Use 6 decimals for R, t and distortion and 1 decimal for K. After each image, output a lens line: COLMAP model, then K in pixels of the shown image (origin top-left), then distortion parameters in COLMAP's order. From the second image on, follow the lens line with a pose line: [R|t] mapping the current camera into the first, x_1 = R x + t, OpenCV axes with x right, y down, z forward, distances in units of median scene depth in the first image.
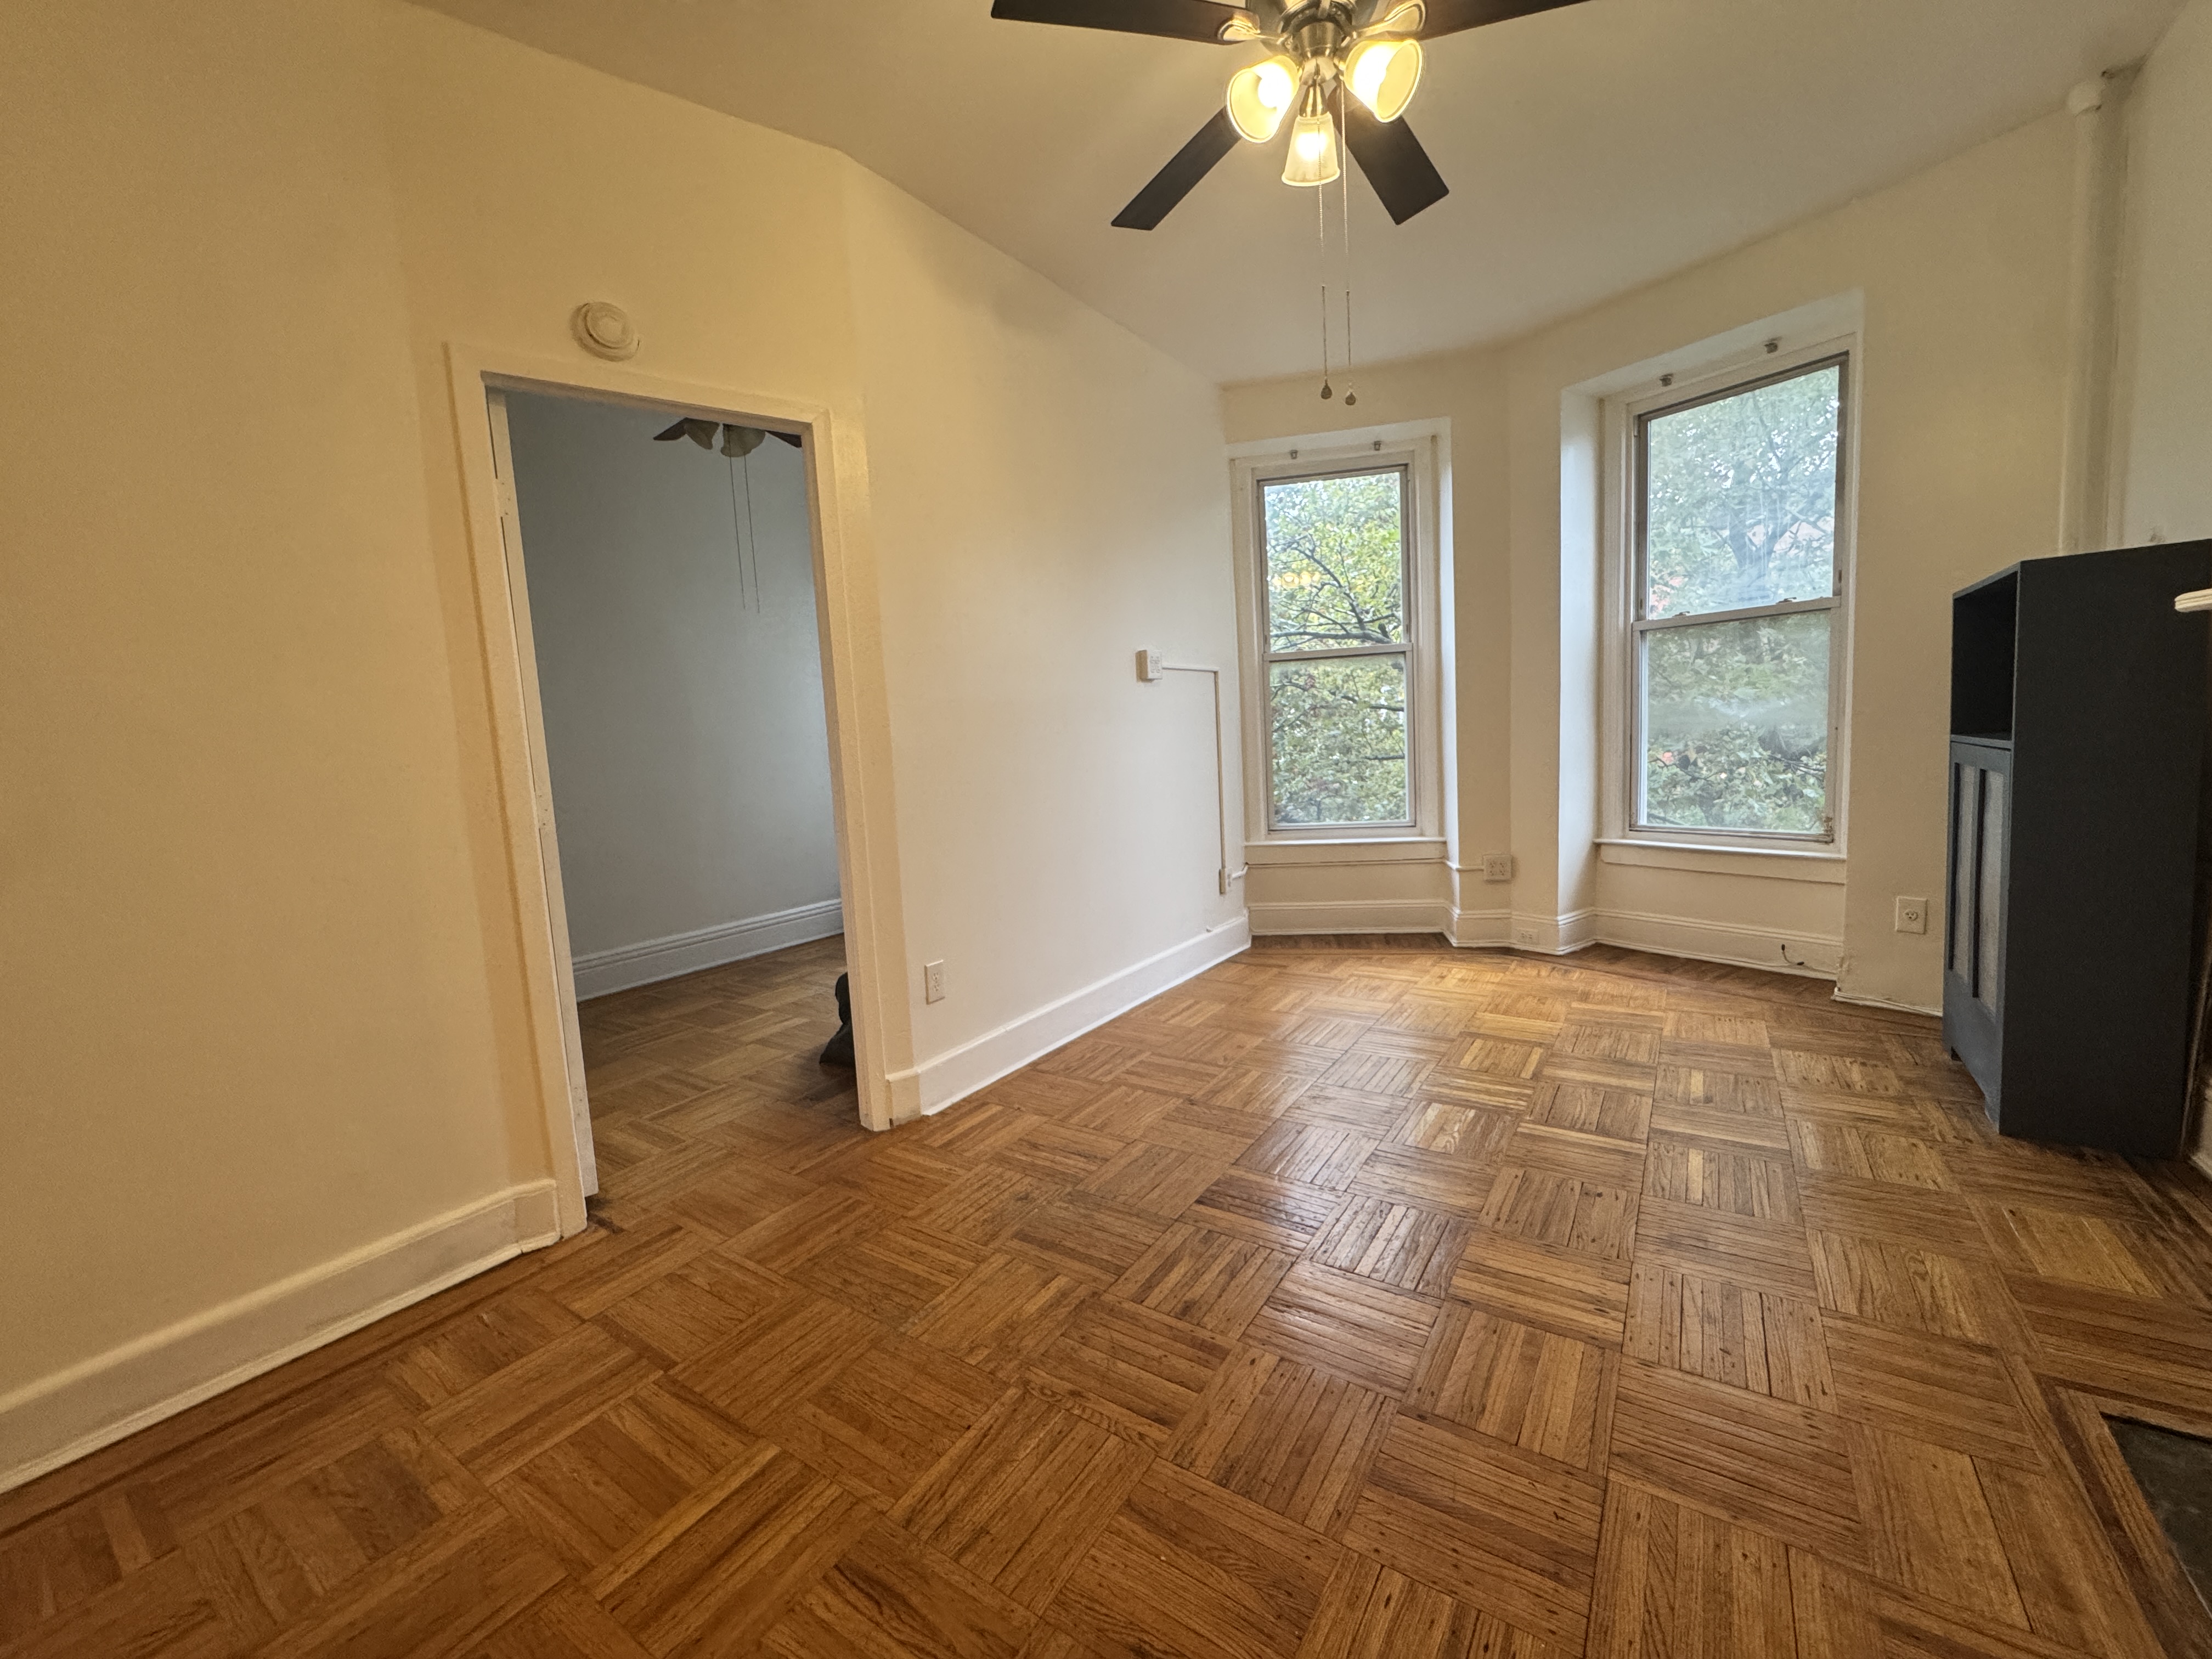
lens RADIAL K [[881.5, 0, 1099.8], [0, 881.5, 826.6], [0, 0, 1]] dist [-0.003885, 0.000475]
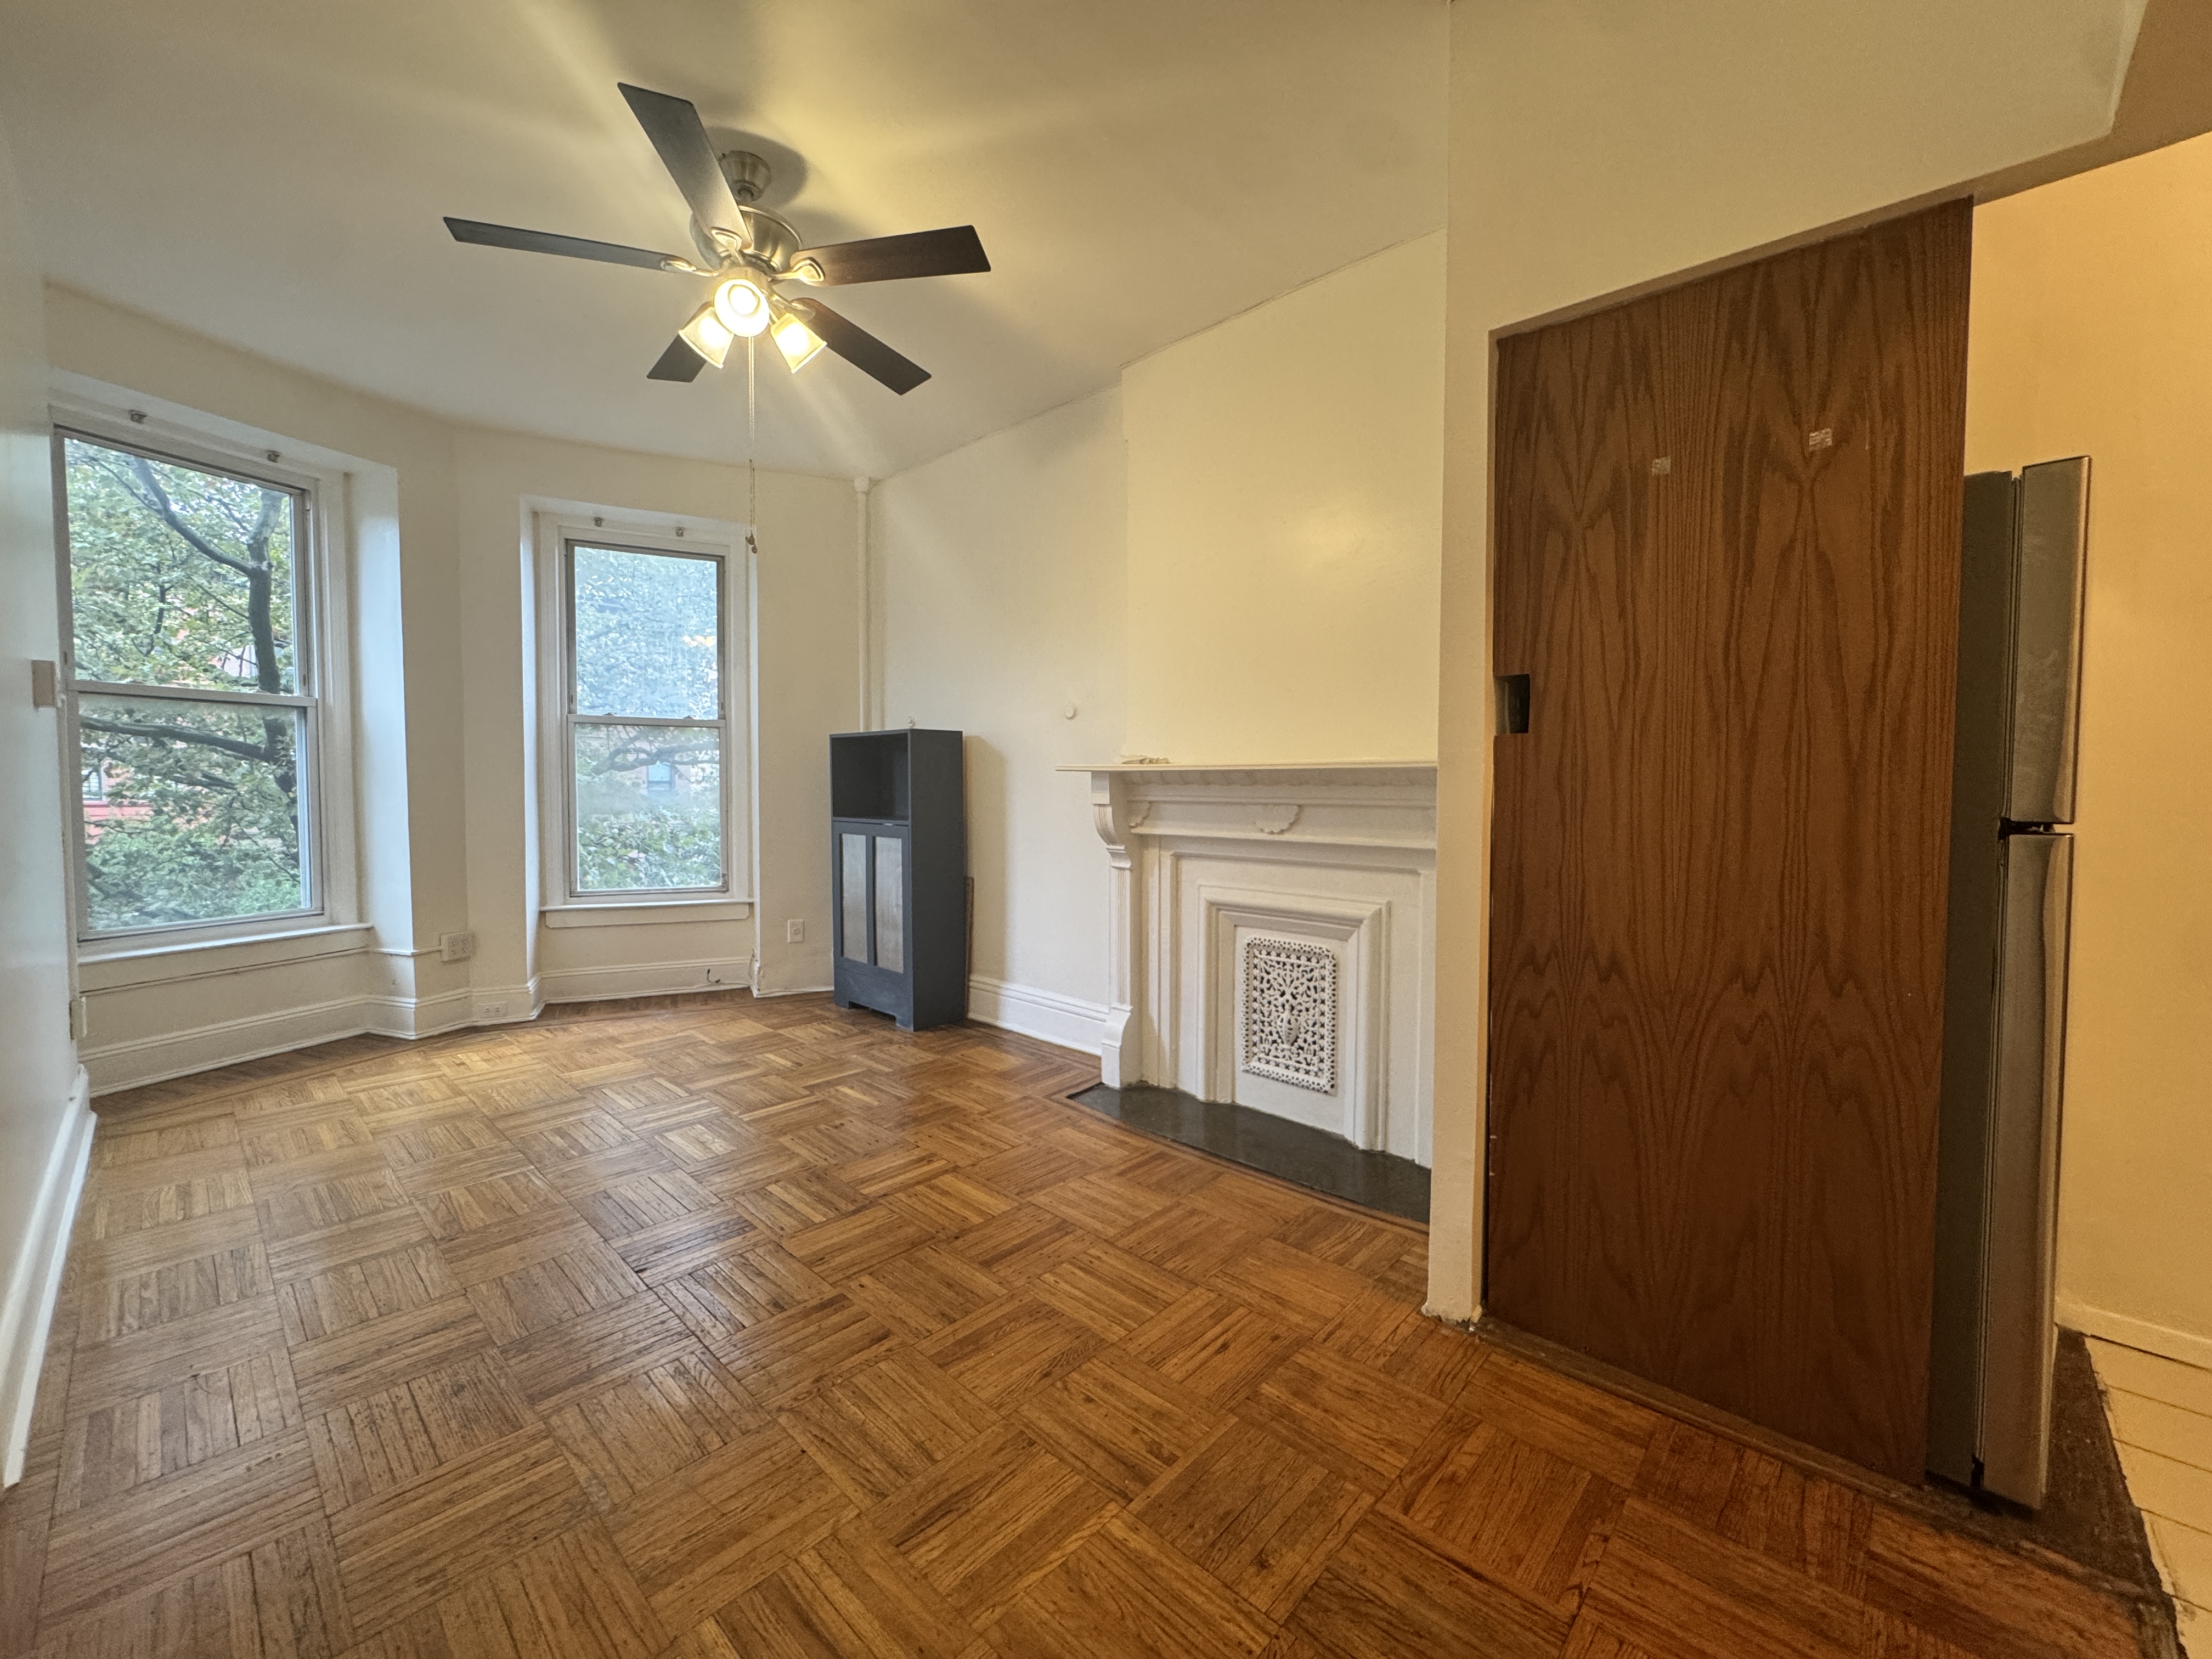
lens RADIAL K [[881.5, 0, 1099.8], [0, 881.5, 826.6], [0, 0, 1]] dist [-0.003885, 0.000475]
pose [[0.162503, 0.008101, 0.986675, -0.609630], [0.083063, 0.996304, -0.021860, -0.006683], [-0.983206, 0.085509, 0.161229, 0.221705]]
